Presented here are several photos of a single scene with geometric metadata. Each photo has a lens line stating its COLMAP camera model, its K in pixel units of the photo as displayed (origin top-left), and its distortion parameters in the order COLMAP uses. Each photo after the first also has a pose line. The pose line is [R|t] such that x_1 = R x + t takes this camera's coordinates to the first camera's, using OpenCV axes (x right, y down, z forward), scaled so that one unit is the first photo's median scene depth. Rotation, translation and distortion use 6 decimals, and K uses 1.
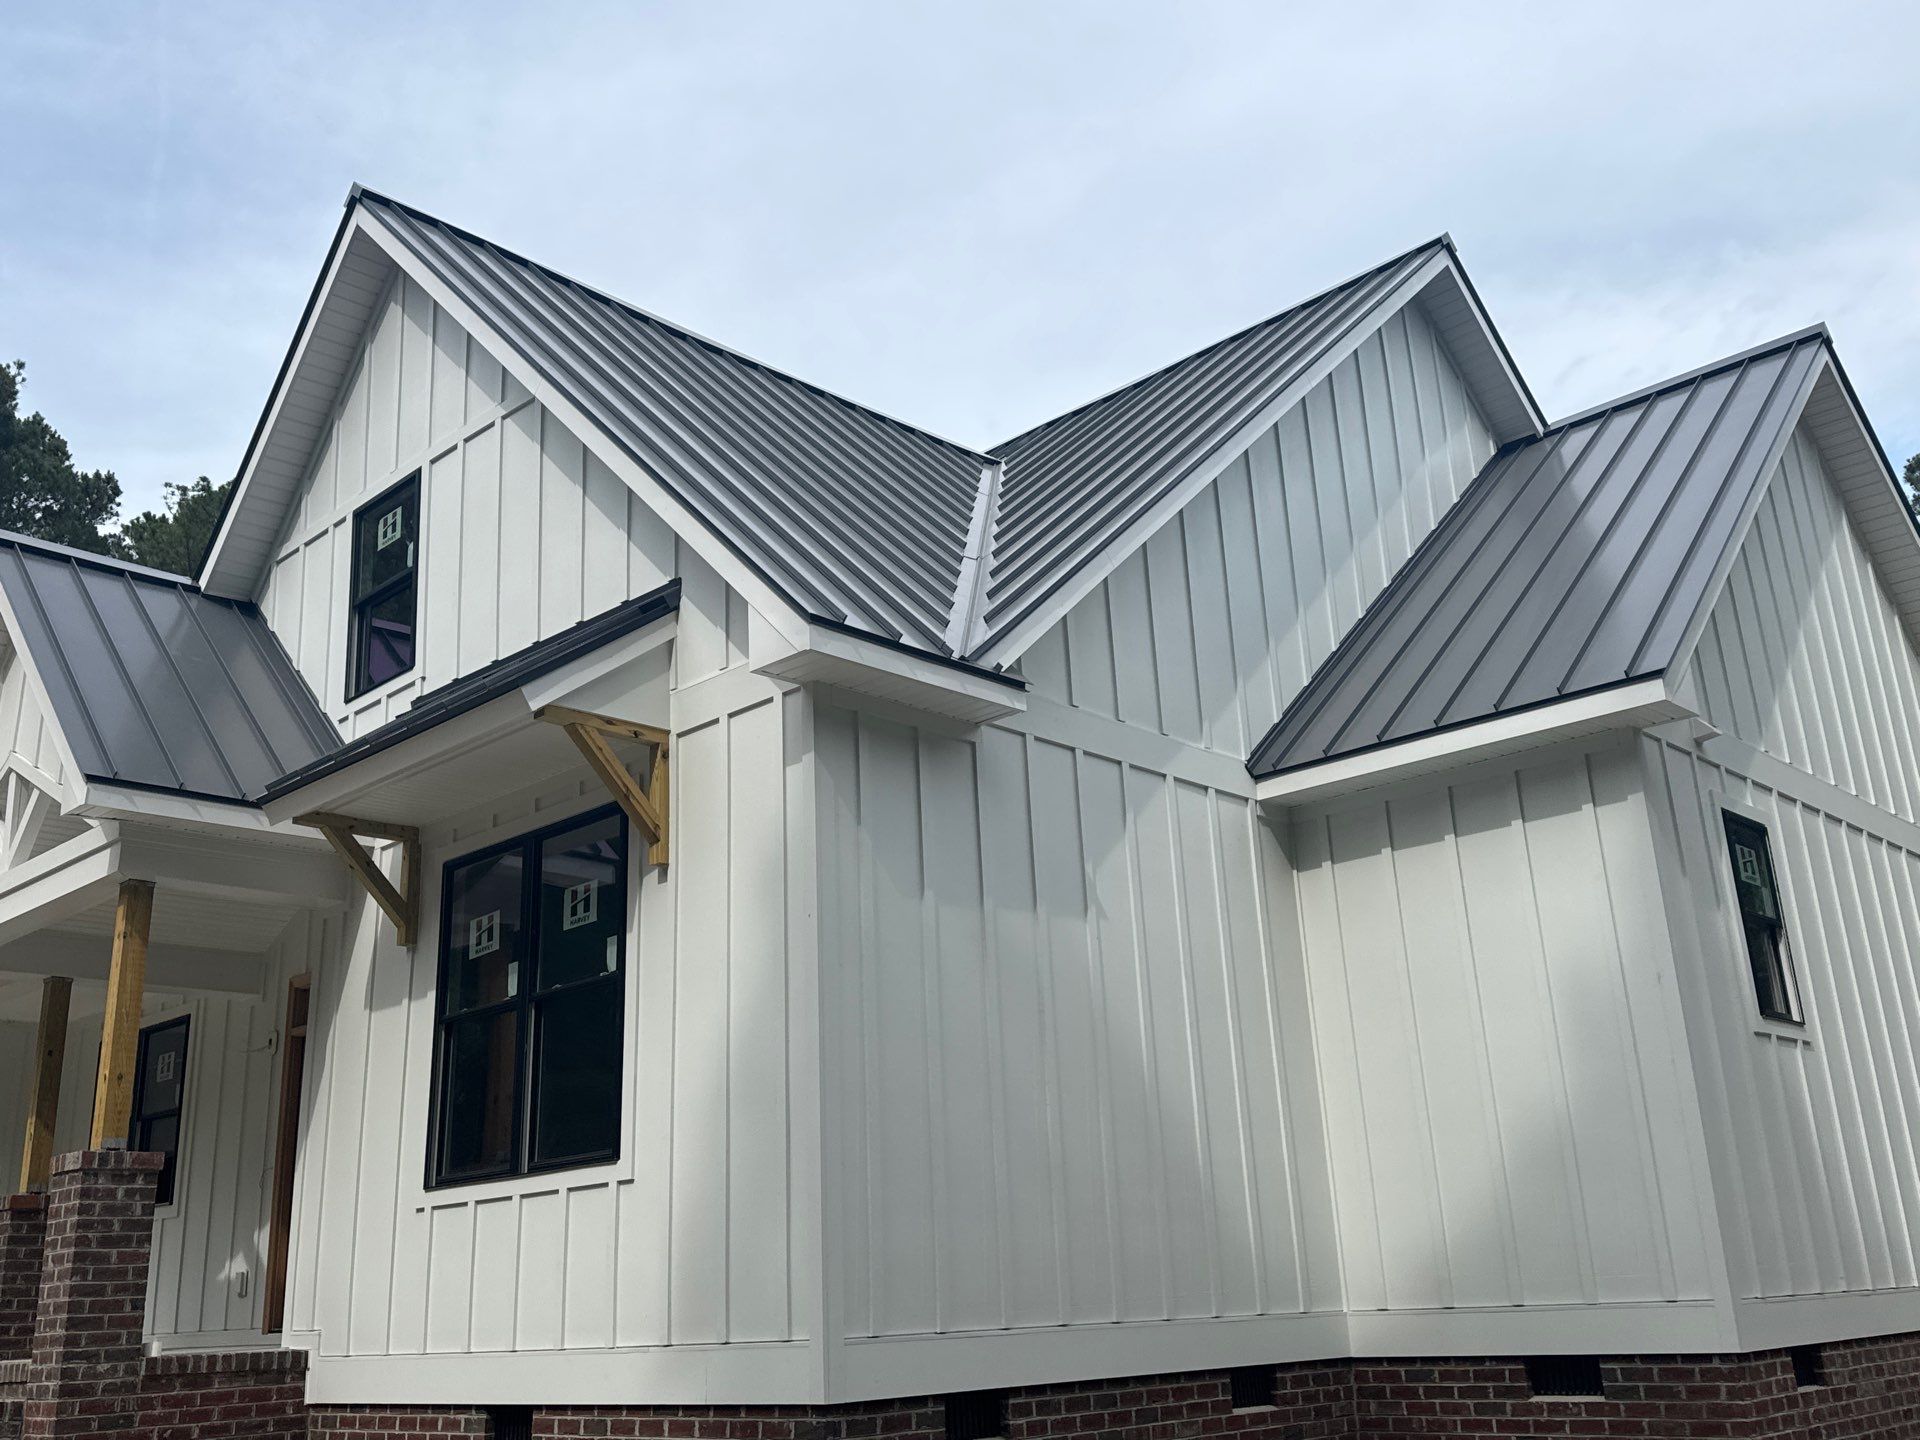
lens RADIAL K [[1783.9, 0, 956.5], [0, 1783.9, 690.0], [0, 0, 1]] dist [0.122664, -0.204486]
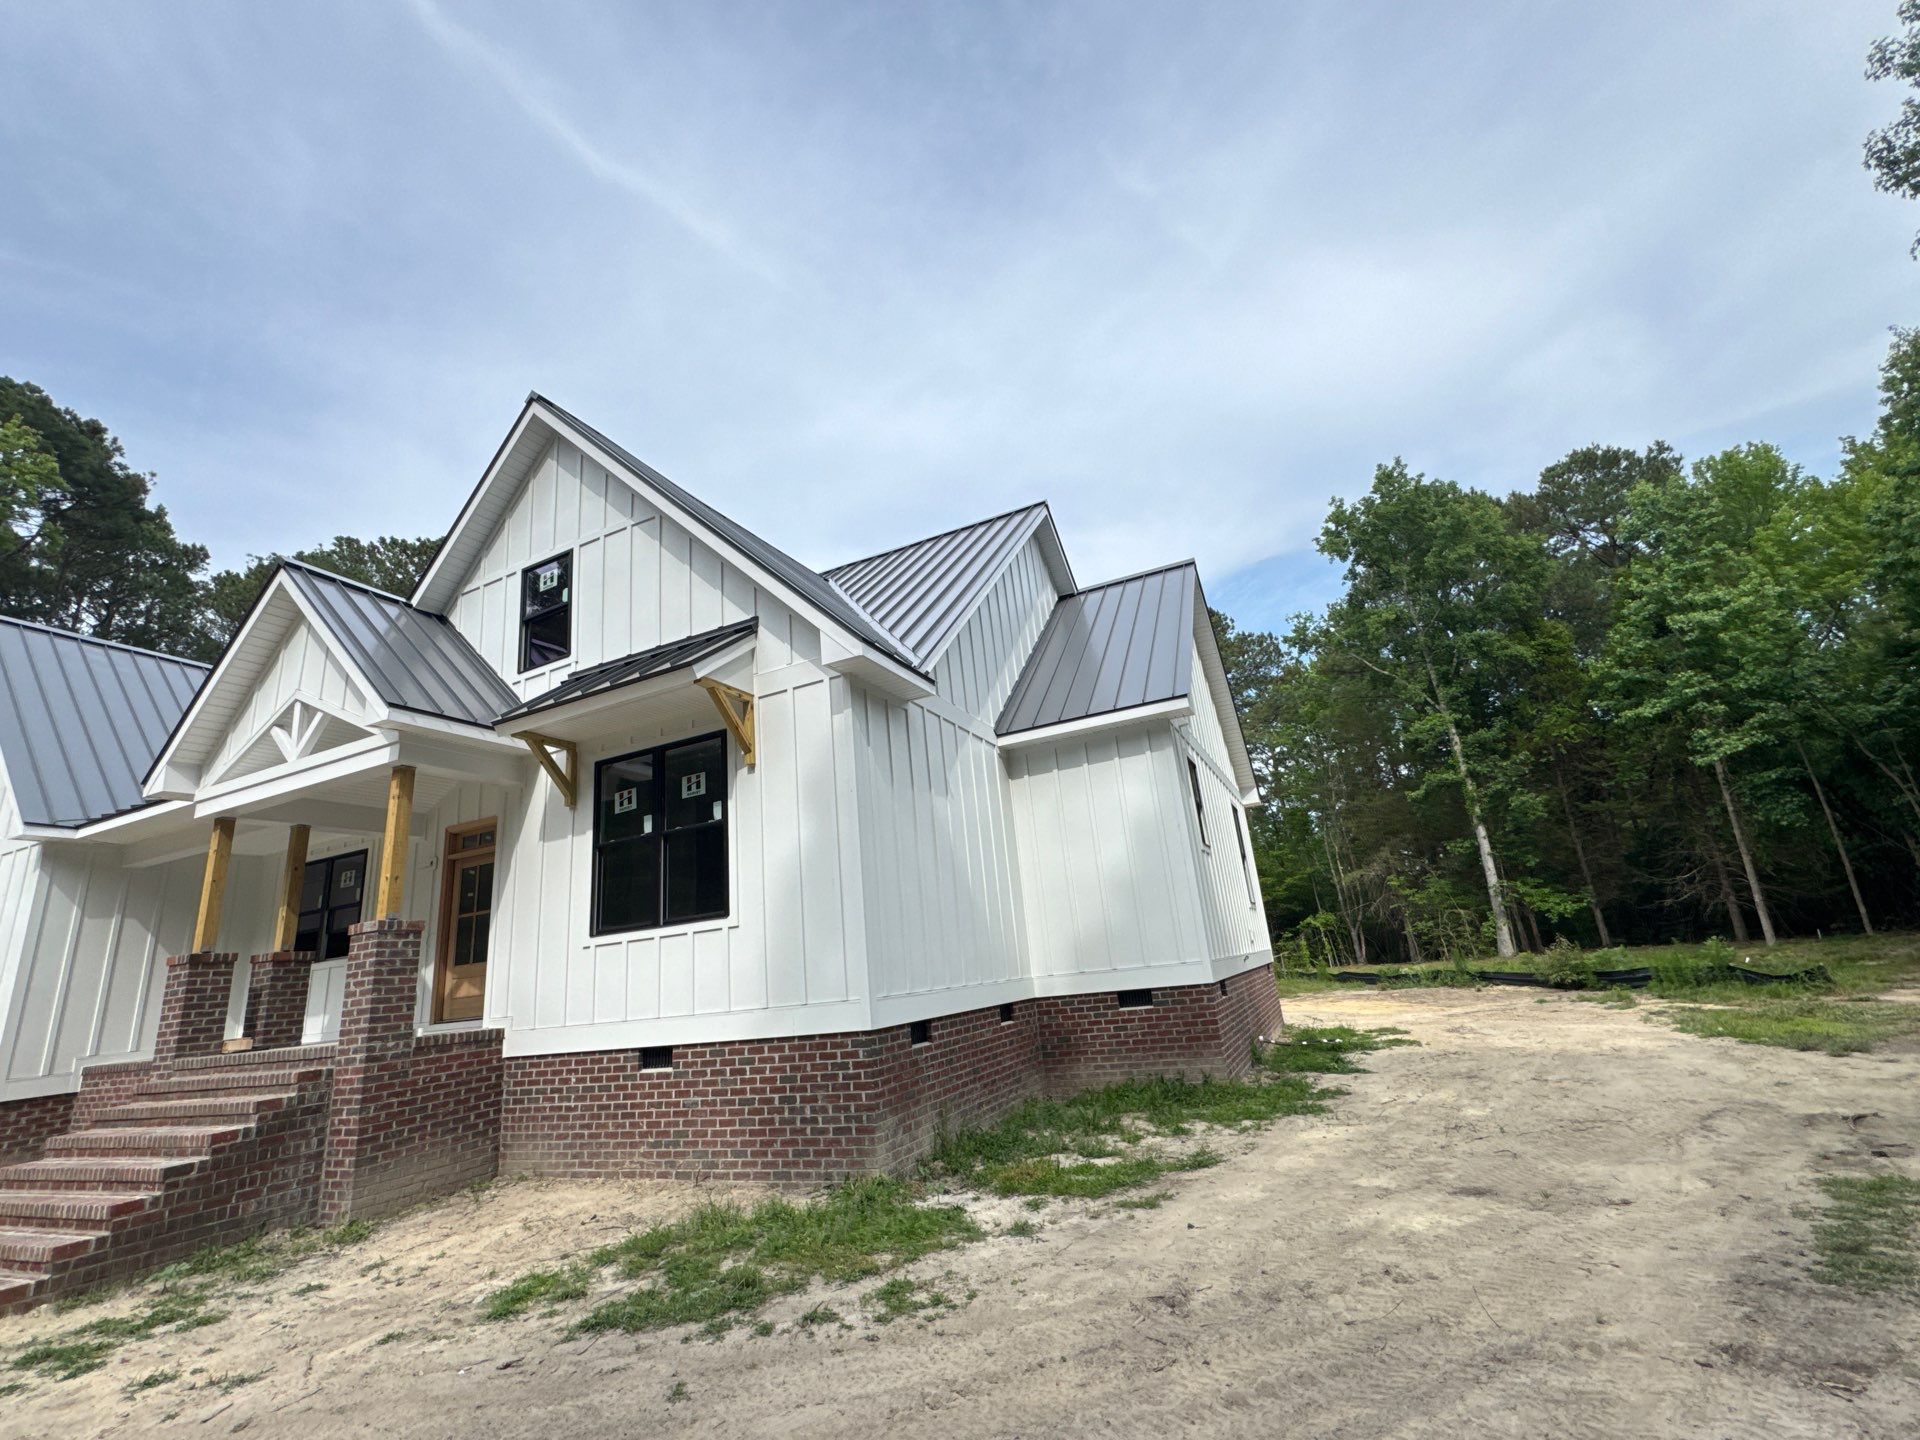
lens RADIAL K [[838.4, 0, 960.6], [0, 838.4, 715.0], [0, 0, 1]] dist [-0.000940, 0.000709]
pose [[0.943645, 0.050305, 0.327113, -0.224217], [-0.052198, 0.998632, -0.002994, 0.032414], [-0.326816, -0.014250, 0.944981, 0.070072]]
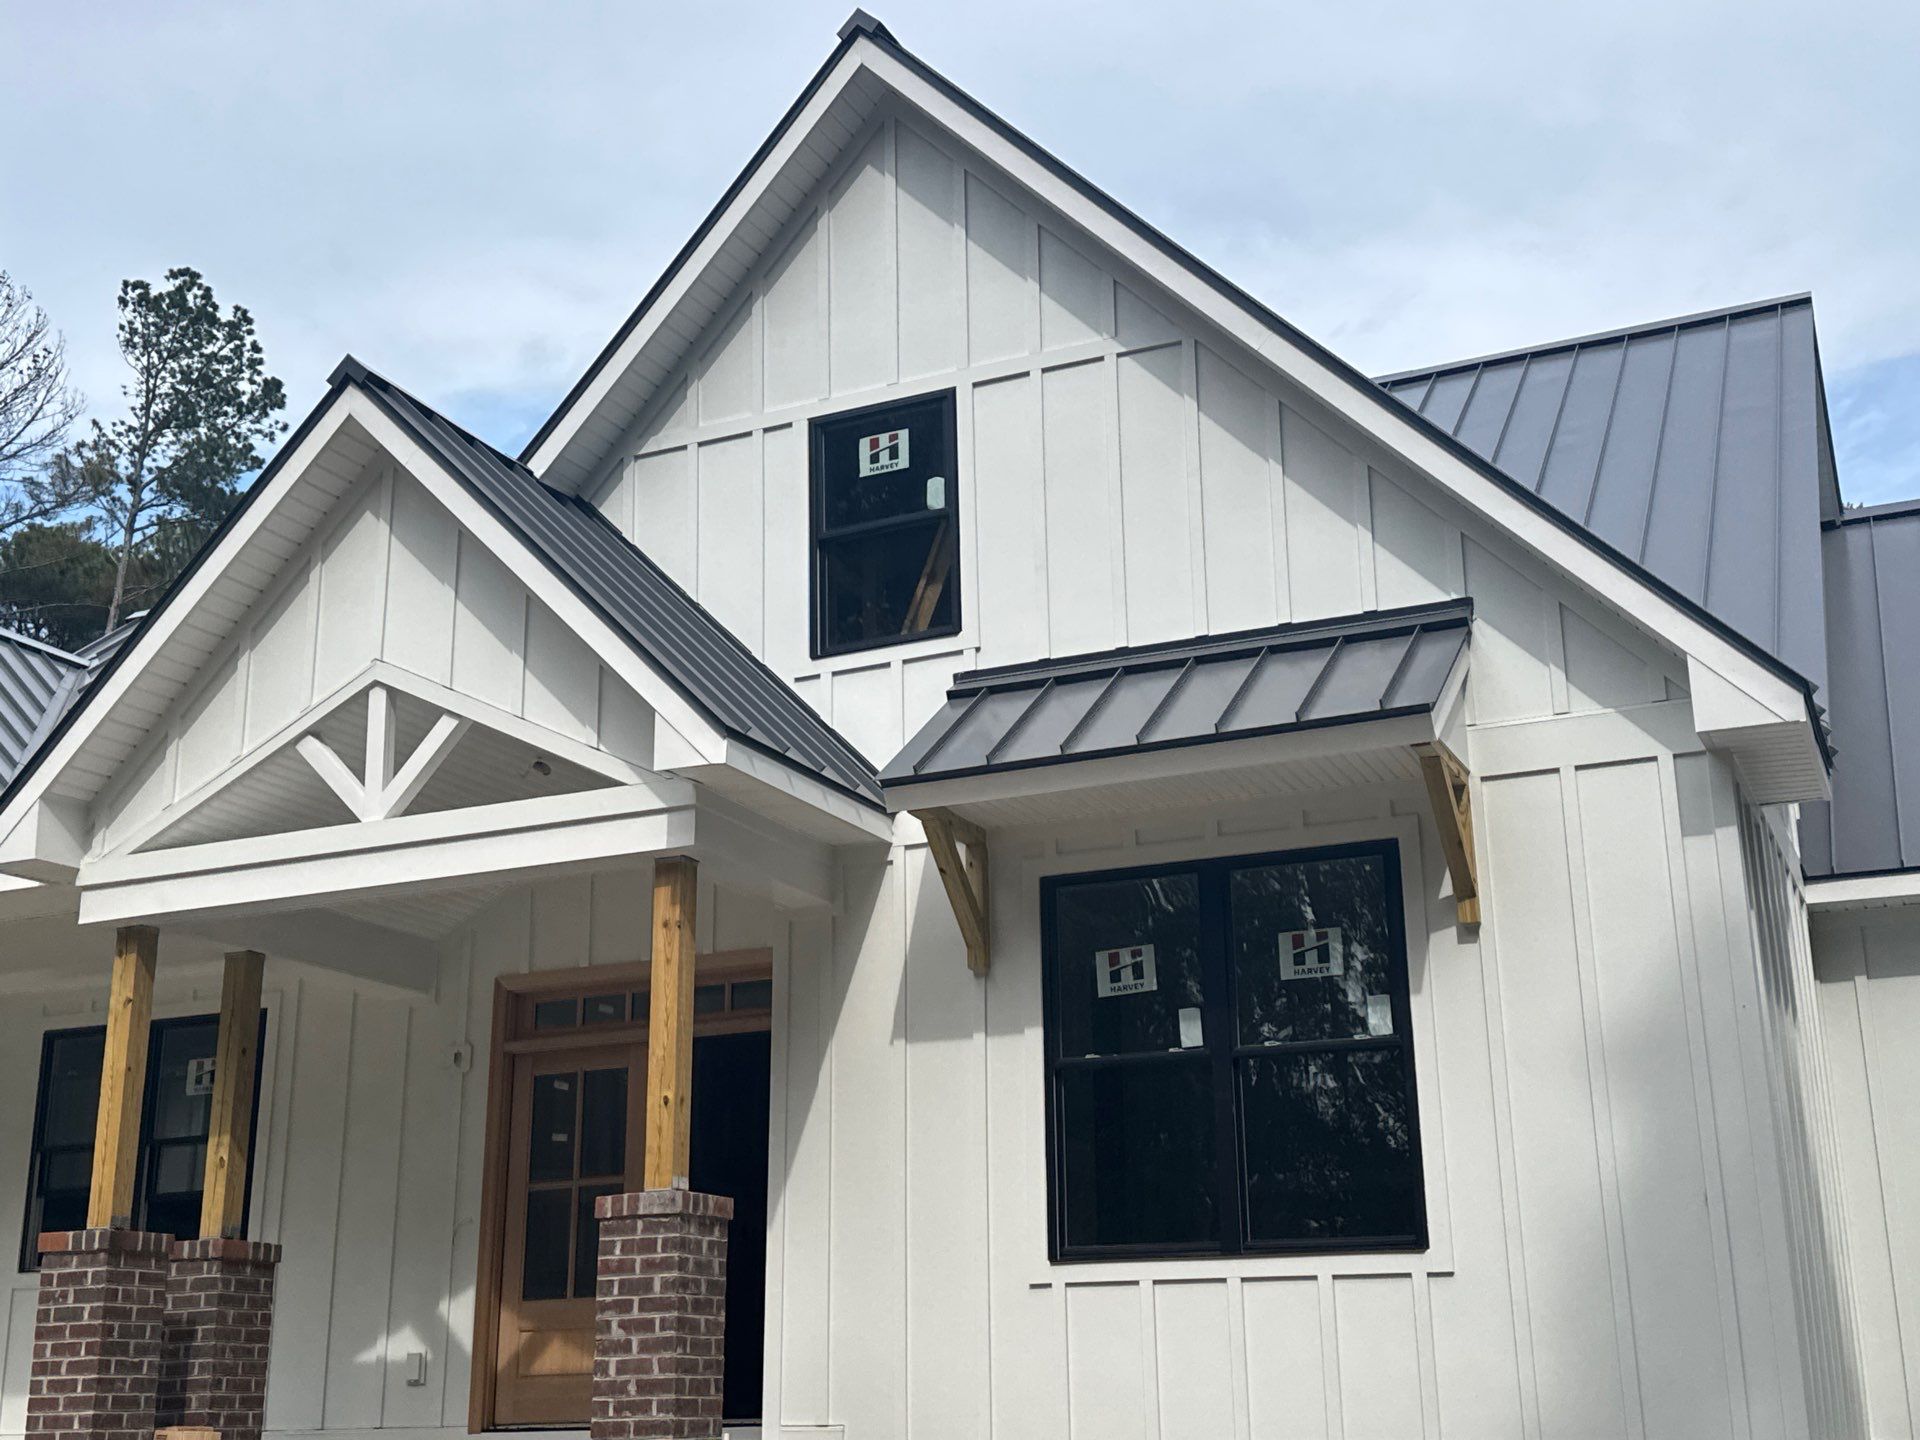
lens RADIAL K [[2300.2, 0, 960.0], [0, 2300.2, 720.0], [0, 0, 1]] dist [0.201553, -0.428861]
pose [[0.937889, 0.128179, 0.322389, -0.705363], [-0.136310, 0.990663, 0.002675, 0.026588], [-0.319036, -0.046453, 0.946604, -0.004392]]
